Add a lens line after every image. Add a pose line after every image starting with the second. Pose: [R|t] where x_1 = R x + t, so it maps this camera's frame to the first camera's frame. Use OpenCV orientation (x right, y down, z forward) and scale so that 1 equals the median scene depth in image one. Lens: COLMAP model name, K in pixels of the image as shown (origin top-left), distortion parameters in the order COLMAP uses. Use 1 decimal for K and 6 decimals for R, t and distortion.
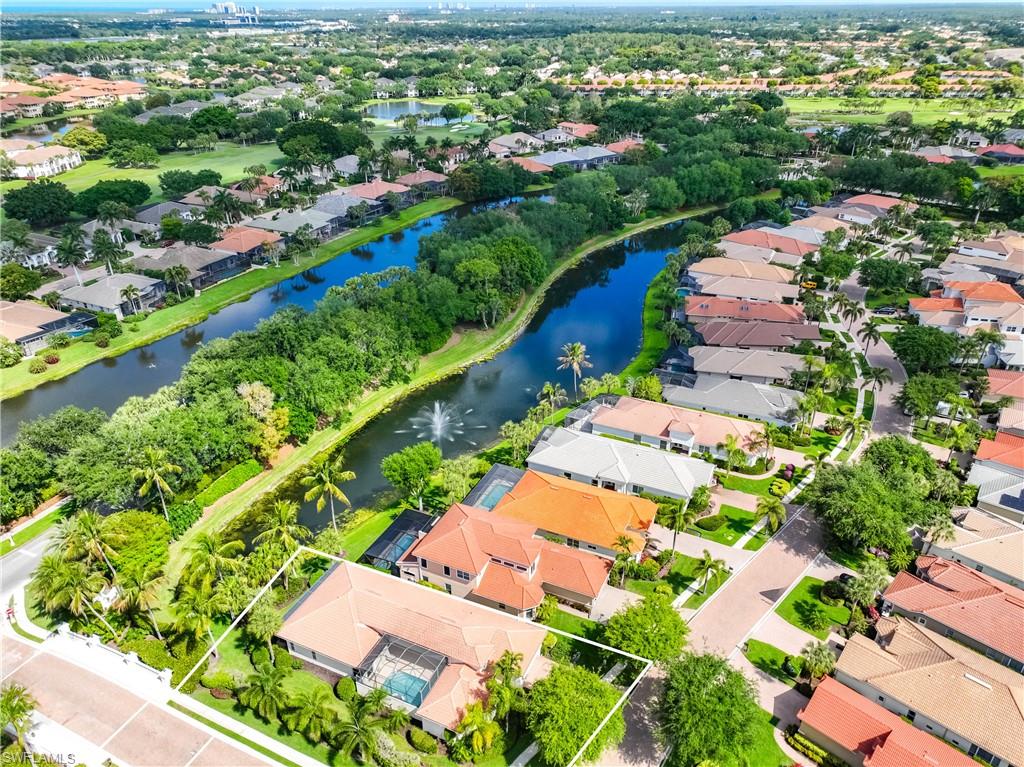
lens RADIAL K [[725.8, 0, 512.0], [0, 725.8, 383.5], [0, 0, 1]] dist [-0.002047, 0.031513]
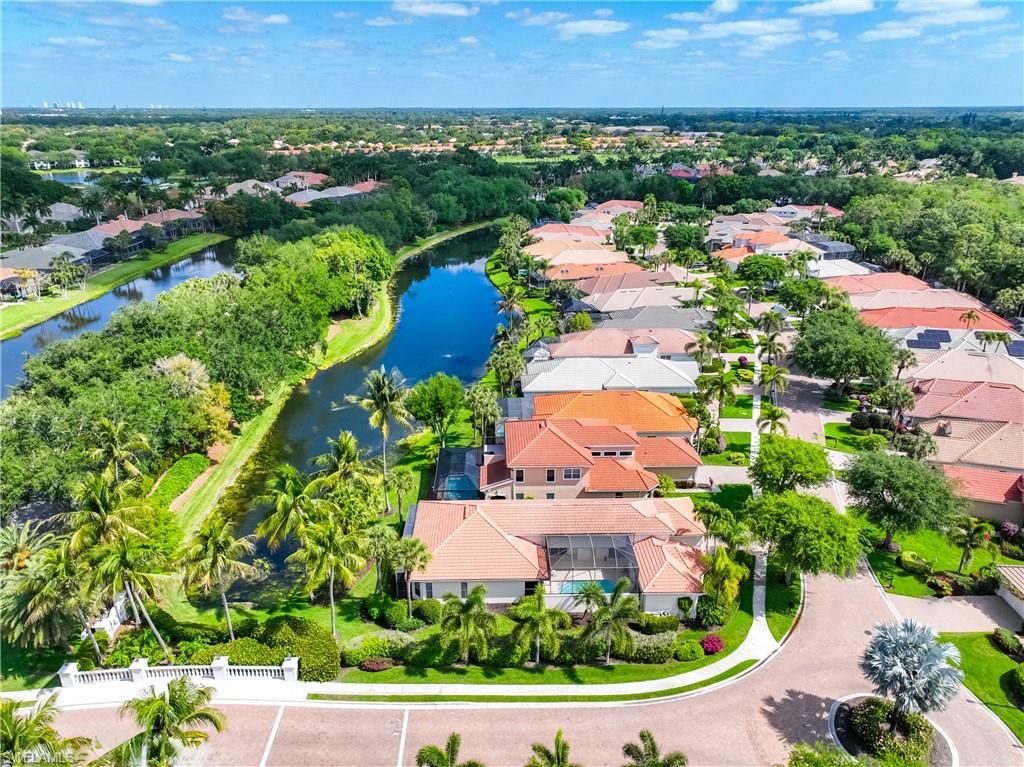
lens RADIAL K [[725.8, 0, 512.0], [0, 725.8, 383.5], [0, 0, 1]] dist [-0.002047, 0.031513]
pose [[0.896753, -0.156188, 0.414053, -0.212724], [0.205150, 0.975756, -0.076242, 0.094010], [-0.392106, 0.153313, 0.907054, 0.099749]]
